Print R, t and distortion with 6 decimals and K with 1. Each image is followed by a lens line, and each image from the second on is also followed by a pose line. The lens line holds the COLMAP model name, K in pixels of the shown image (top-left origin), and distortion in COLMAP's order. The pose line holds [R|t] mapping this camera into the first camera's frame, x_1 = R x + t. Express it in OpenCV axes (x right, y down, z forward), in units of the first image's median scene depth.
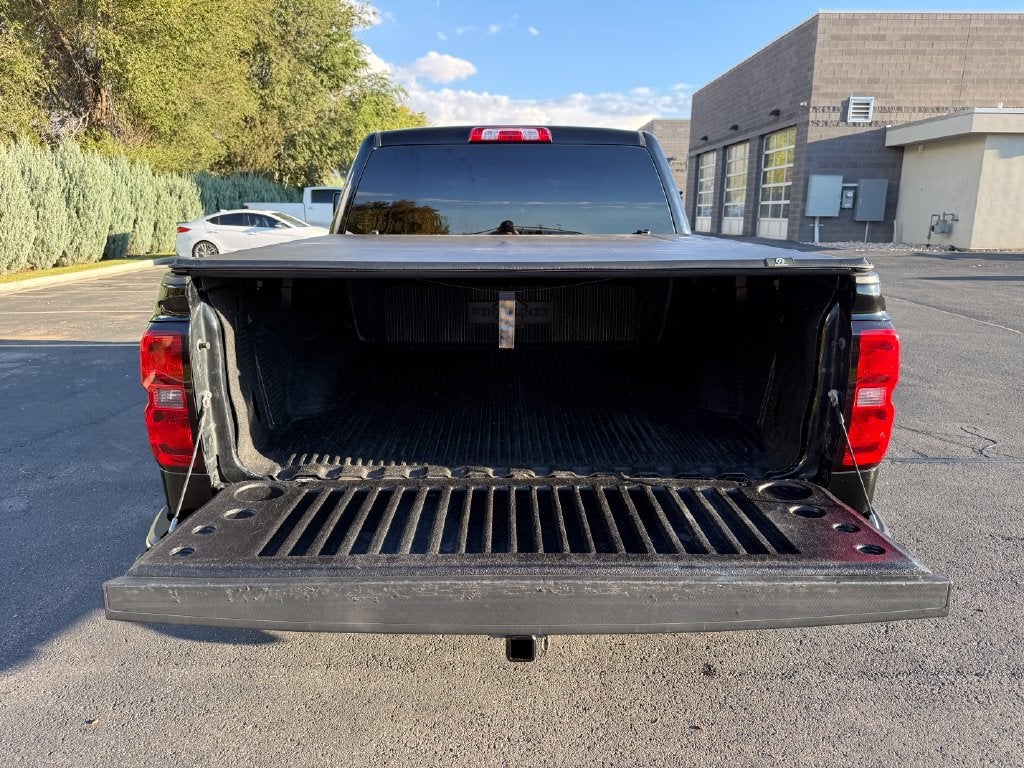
lens RADIAL K [[724.1, 0, 505.7], [0, 724.1, 382.3], [0, 0, 1]] dist [0.010325, -0.013075]
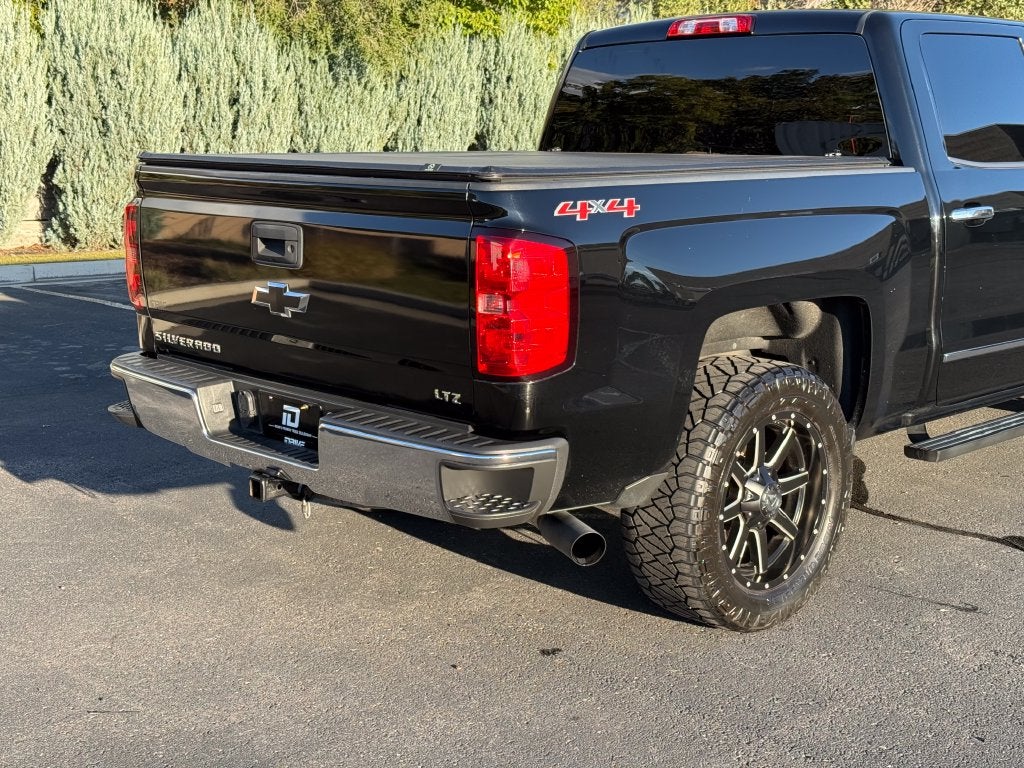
lens RADIAL K [[1416.8, 0, 498.6], [0, 1416.8, 385.2], [0, 0, 1]] dist [0.118017, 0.000000]
pose [[0.684100, 0.138004, -0.716214, 0.148095], [-0.179764, 0.983548, 0.017812, 0.007167], [0.706889, 0.116565, 0.697653, -0.026981]]
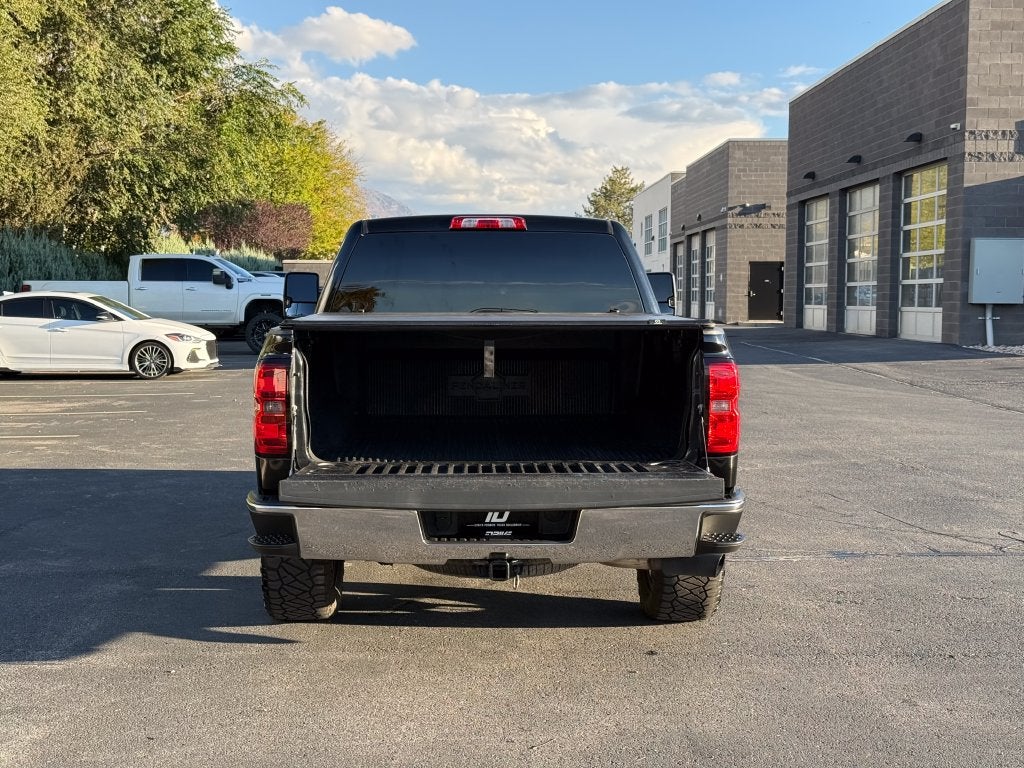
lens RADIAL K [[1416.8, 0, 534.4], [0, 1416.8, 380.3], [0, 0, 1]] dist [0.118017, 0.000000]
pose [[0.999019, -0.002000, 0.044240, -0.002836], [0.009595, 0.985025, -0.172144, 0.037726], [-0.043233, 0.172400, 0.984078, -0.155113]]
